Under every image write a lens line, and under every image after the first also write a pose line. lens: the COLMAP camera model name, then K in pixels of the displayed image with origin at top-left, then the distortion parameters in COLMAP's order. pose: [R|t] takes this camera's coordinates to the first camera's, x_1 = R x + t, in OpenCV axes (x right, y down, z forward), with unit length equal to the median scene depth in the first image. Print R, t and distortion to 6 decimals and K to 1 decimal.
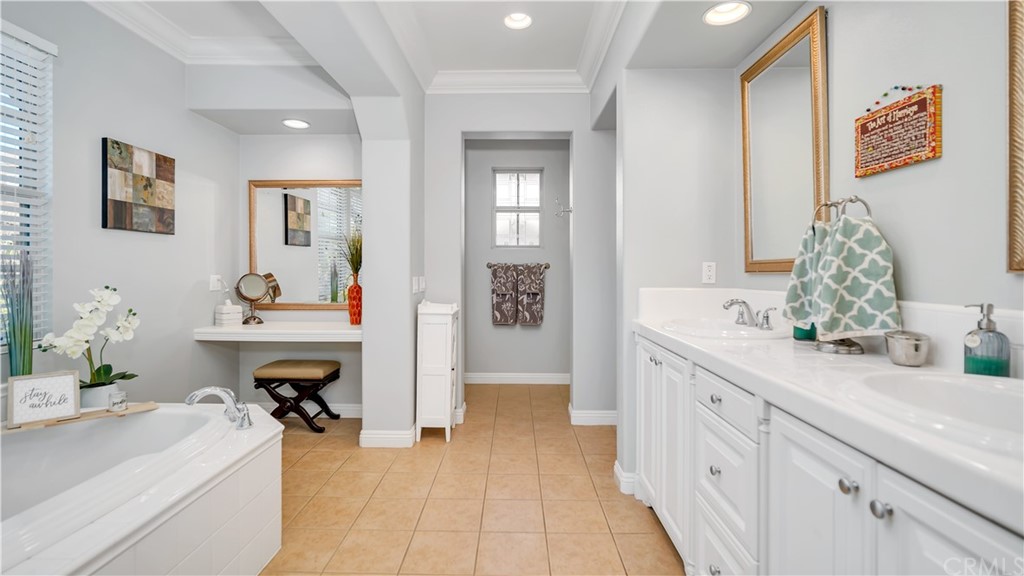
lens RADIAL K [[453.0, 0, 509.0], [0, 453.0, 272.2], [0, 0, 1]] dist [-0.007126, 0.001024]
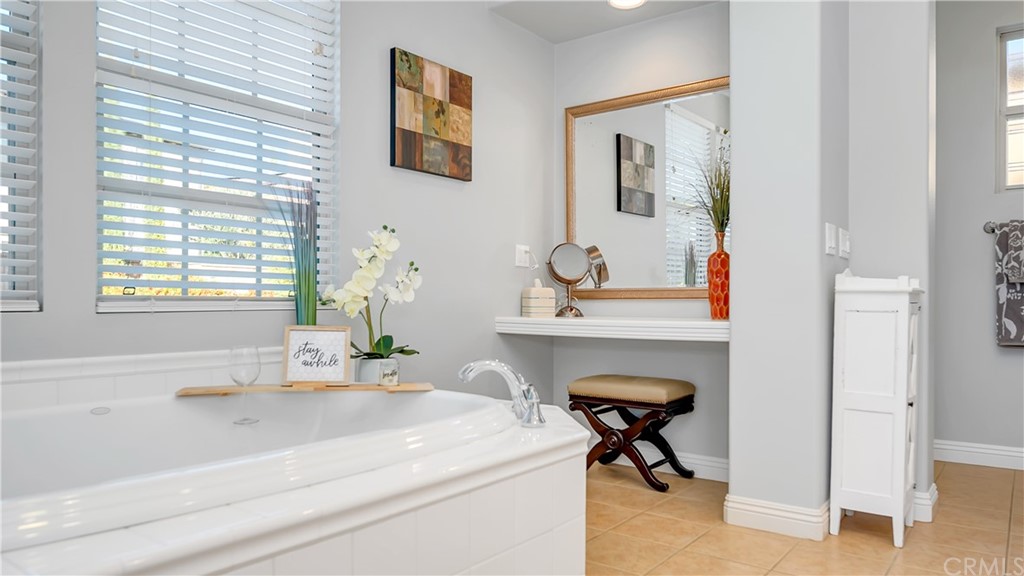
lens RADIAL K [[696.9, 0, 510.1], [0, 696.9, 307.7], [0, 0, 1]] dist [-0.012984, -0.001163]
pose [[0.805930, 0.004176, -0.591996, -0.027876], [-0.000721, 0.999981, 0.006073, 0.106031], [0.592011, -0.004467, 0.805918, 0.128061]]
